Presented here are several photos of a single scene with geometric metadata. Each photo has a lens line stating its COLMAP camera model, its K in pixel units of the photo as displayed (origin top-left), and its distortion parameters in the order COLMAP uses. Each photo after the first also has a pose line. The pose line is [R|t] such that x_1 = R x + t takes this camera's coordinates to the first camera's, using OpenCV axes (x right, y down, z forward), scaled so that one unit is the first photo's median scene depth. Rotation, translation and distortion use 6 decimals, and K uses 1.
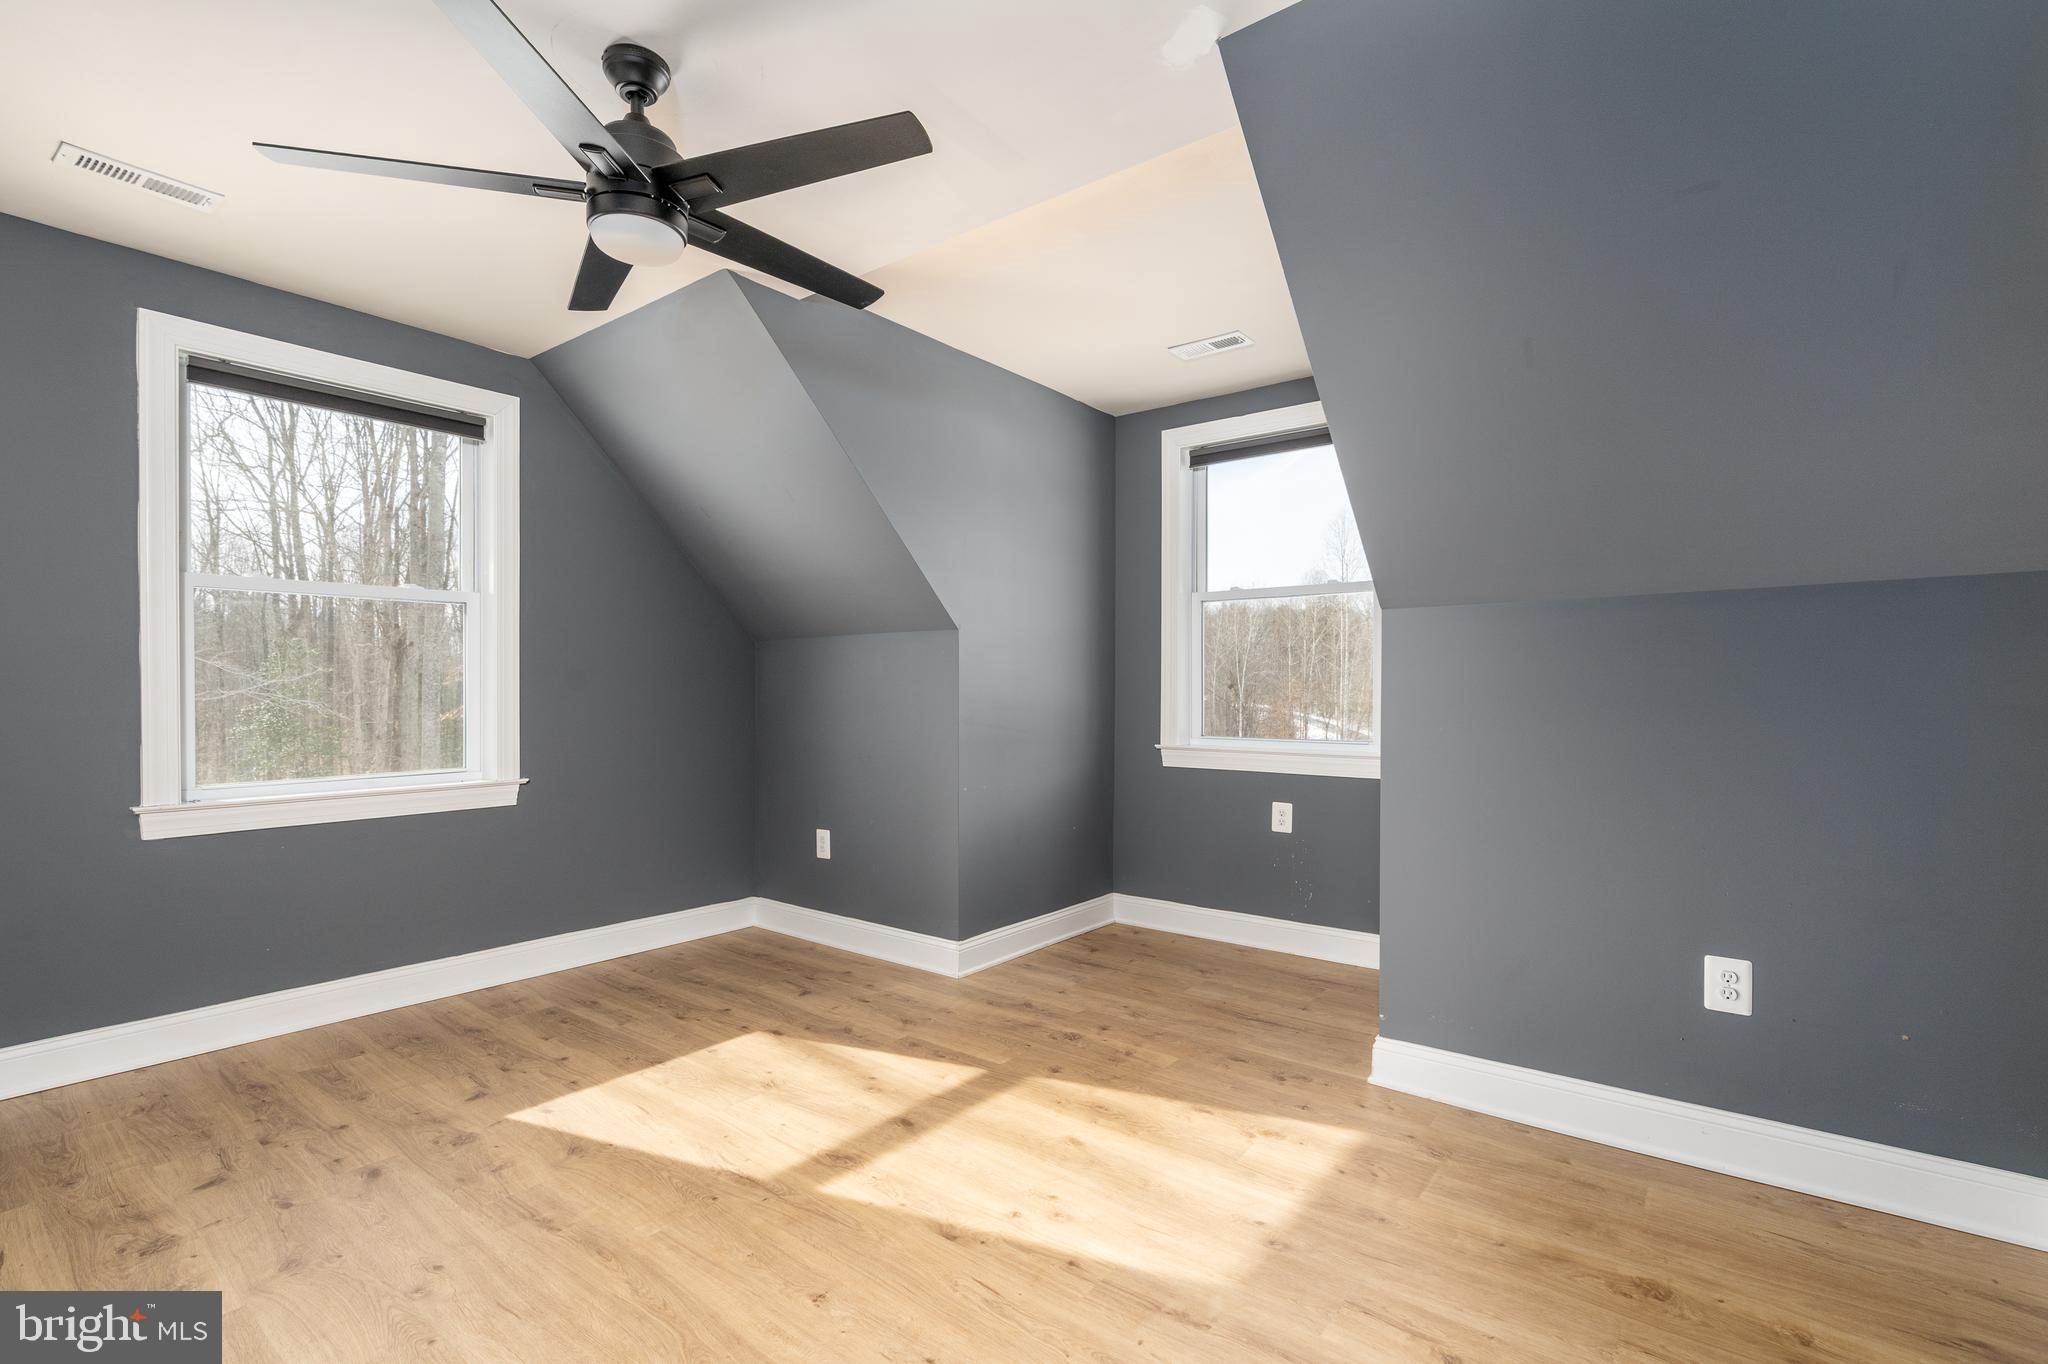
lens RADIAL K [[945.8, 0, 1026.1], [0, 945.8, 686.1], [0, 0, 1]] dist [-0.009069, 0.001306]
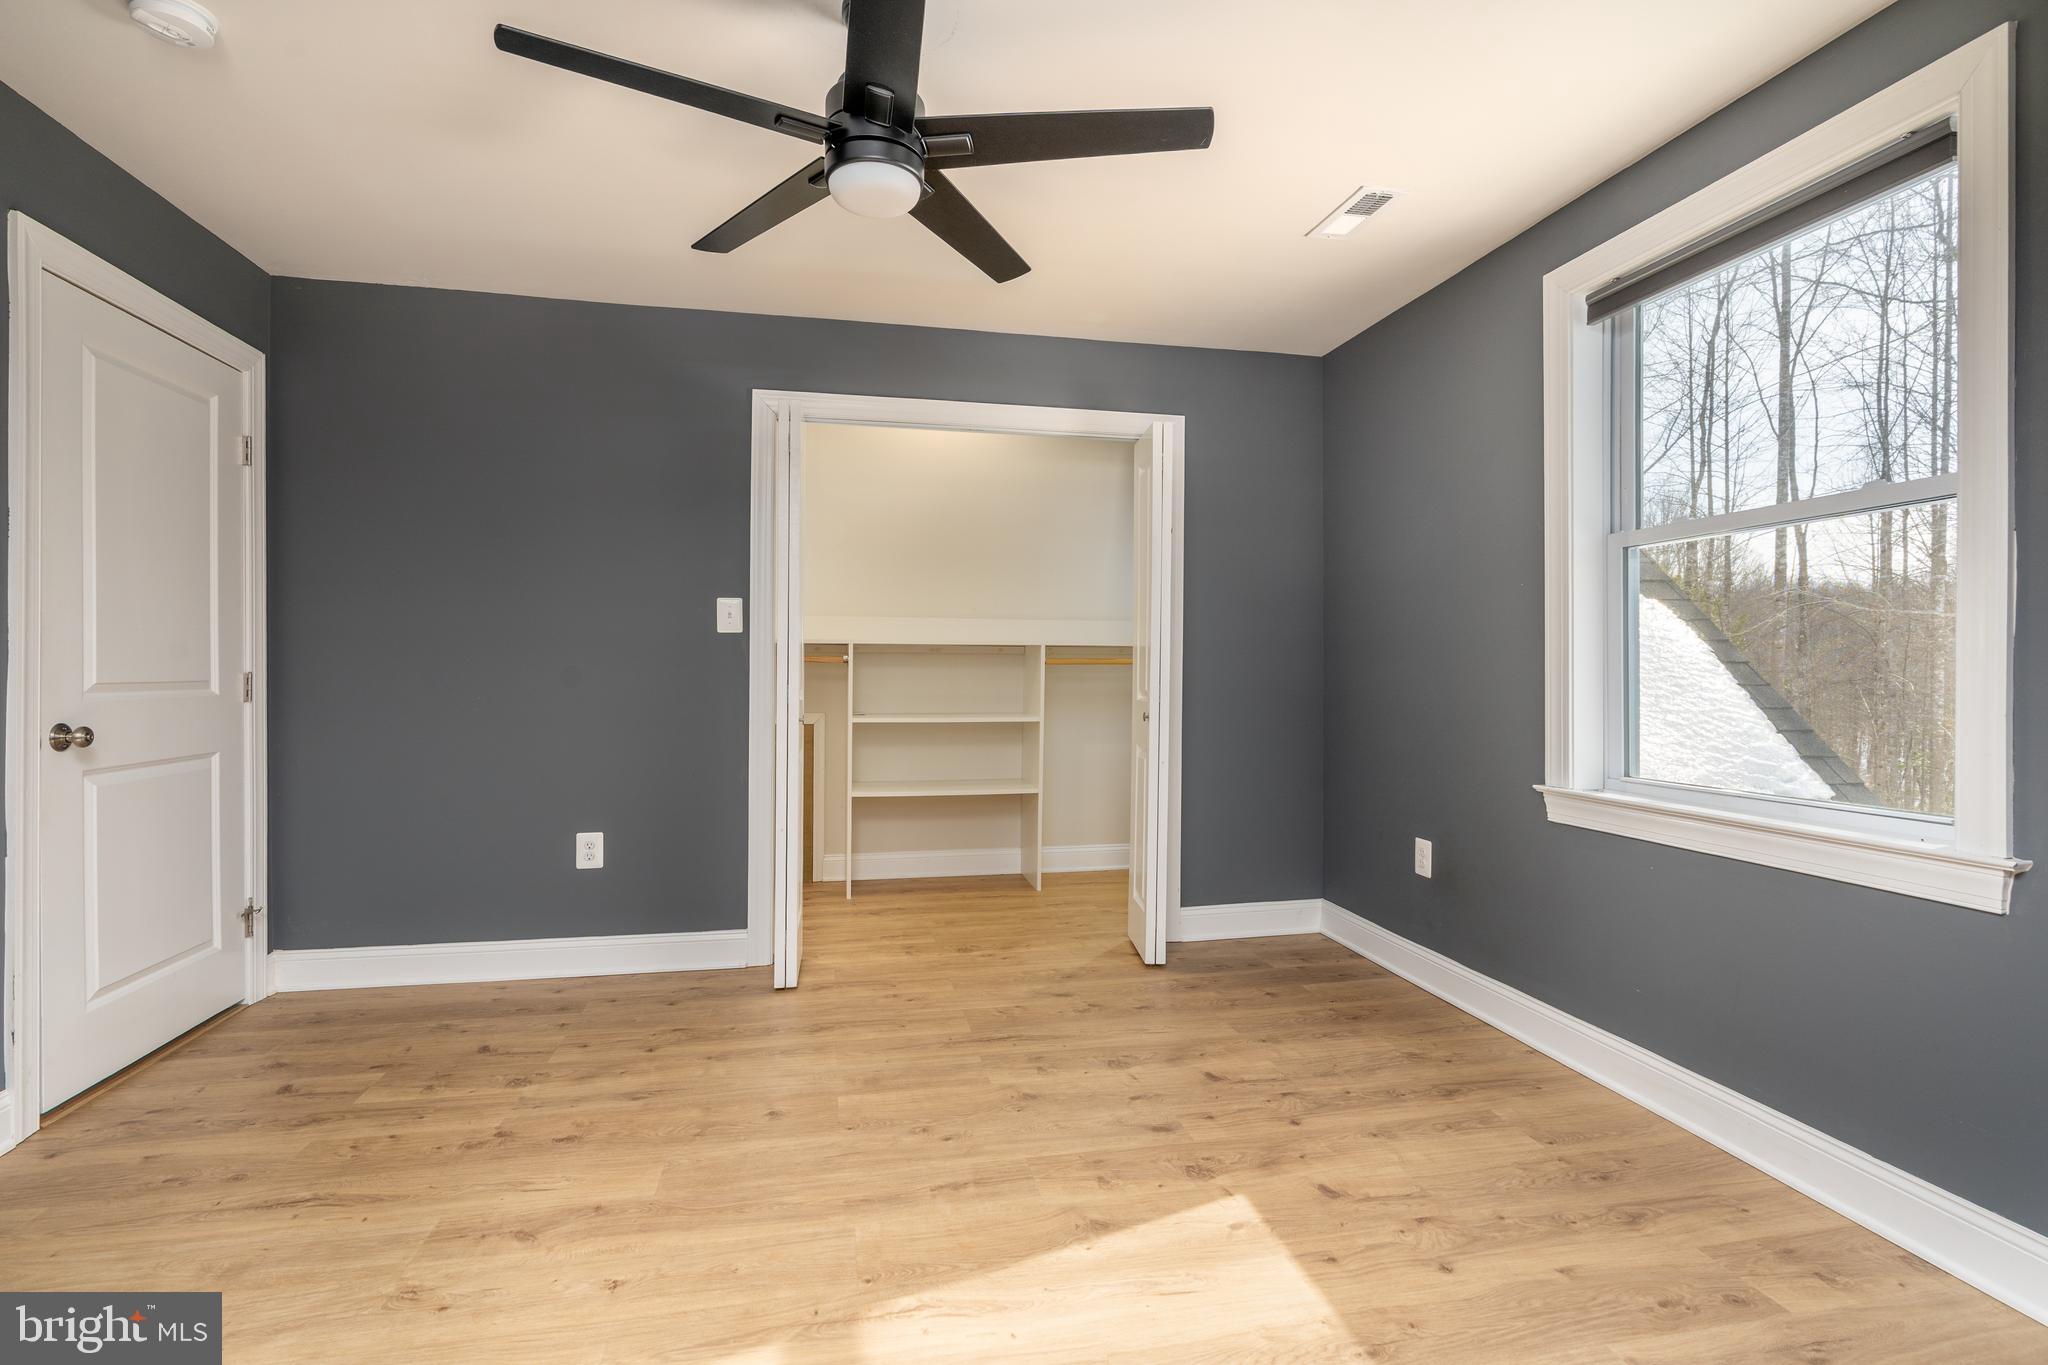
lens RADIAL K [[945.8, 0, 1037.4], [0, 945.8, 674.4], [0, 0, 1]] dist [-0.009069, 0.001306]
pose [[-0.647002, 0.003387, -0.762480, 0.165057], [-0.000248, 0.999989, 0.004652, 0.009406], [0.762488, 0.003199, -0.646995, 1.370276]]
